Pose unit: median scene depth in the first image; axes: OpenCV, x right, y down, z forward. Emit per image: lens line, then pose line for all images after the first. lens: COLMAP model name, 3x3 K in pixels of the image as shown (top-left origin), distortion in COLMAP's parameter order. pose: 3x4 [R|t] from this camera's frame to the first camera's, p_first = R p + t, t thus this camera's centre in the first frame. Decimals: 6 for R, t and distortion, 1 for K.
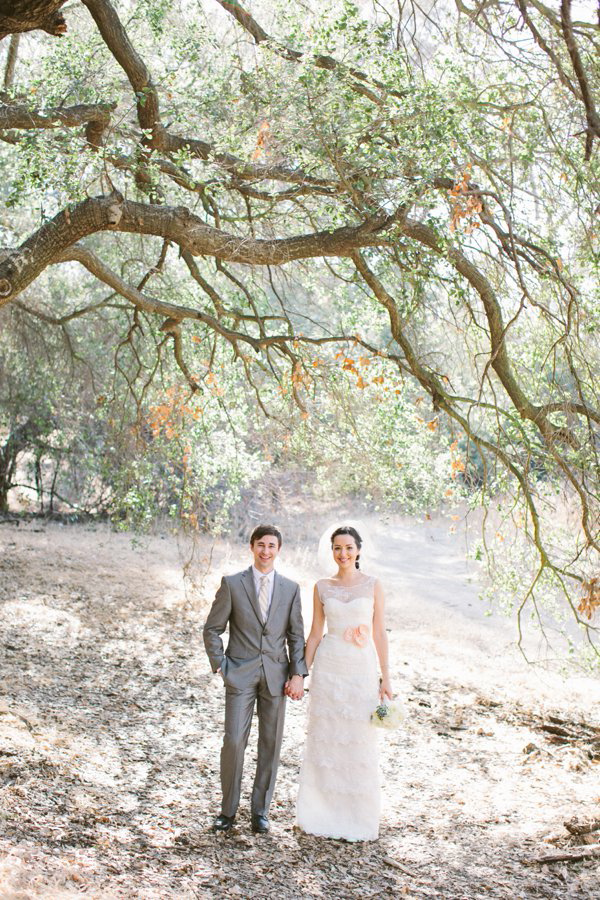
lens RADIAL K [[1421.1, 0, 300.0], [0, 1421.1, 450.0], [0, 0, 1]] dist [-0.063950, -0.122564]
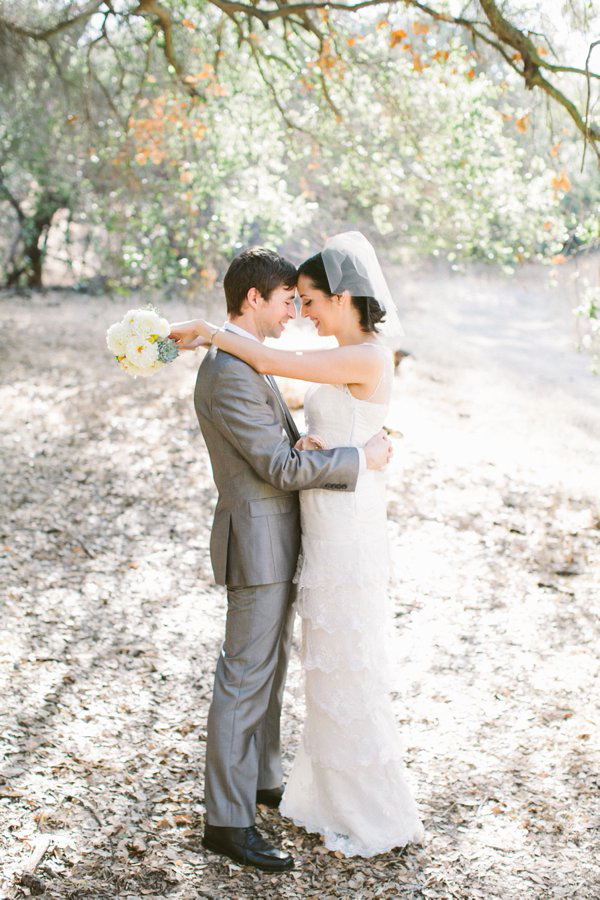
lens RADIAL K [[1371.1, 0, 315.0], [0, 1371.1, 436.8], [0, 0, 1]] dist [-0.095972, 0.078607]
pose [[0.997911, -0.024430, -0.059809, 0.030697], [0.033247, 0.987945, 0.151191, 0.031350], [0.055395, -0.152864, 0.986693, 0.346001]]
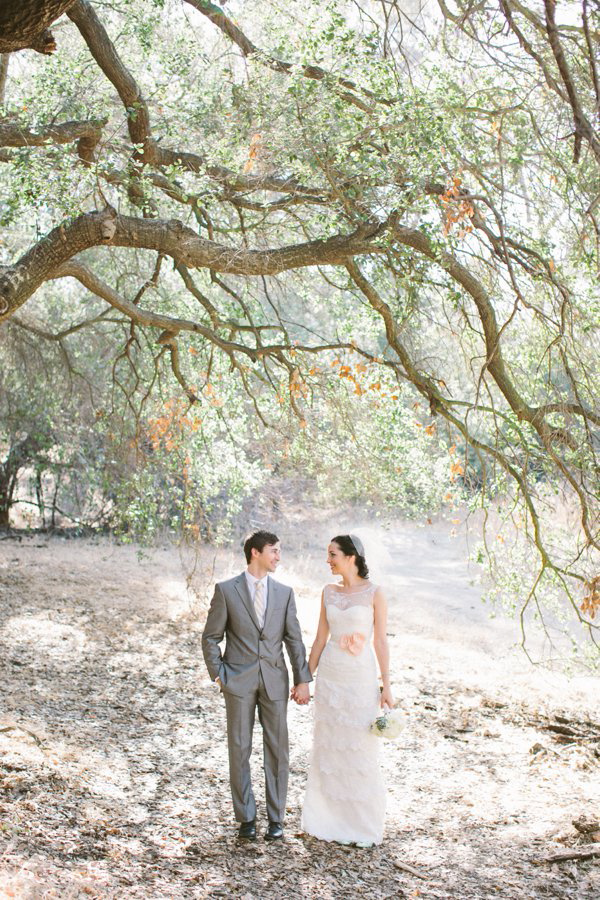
lens RADIAL K [[1417.1, 0, 300.0], [0, 1417.1, 450.0], [0, 0, 1]] dist [-0.063144, -0.151652]
pose [[0.999593, -0.028534, 0.000410, 0.000191], [0.028536, 0.999577, -0.005626, -0.000133], [-0.000250, 0.005635, 0.999984, -0.002023]]
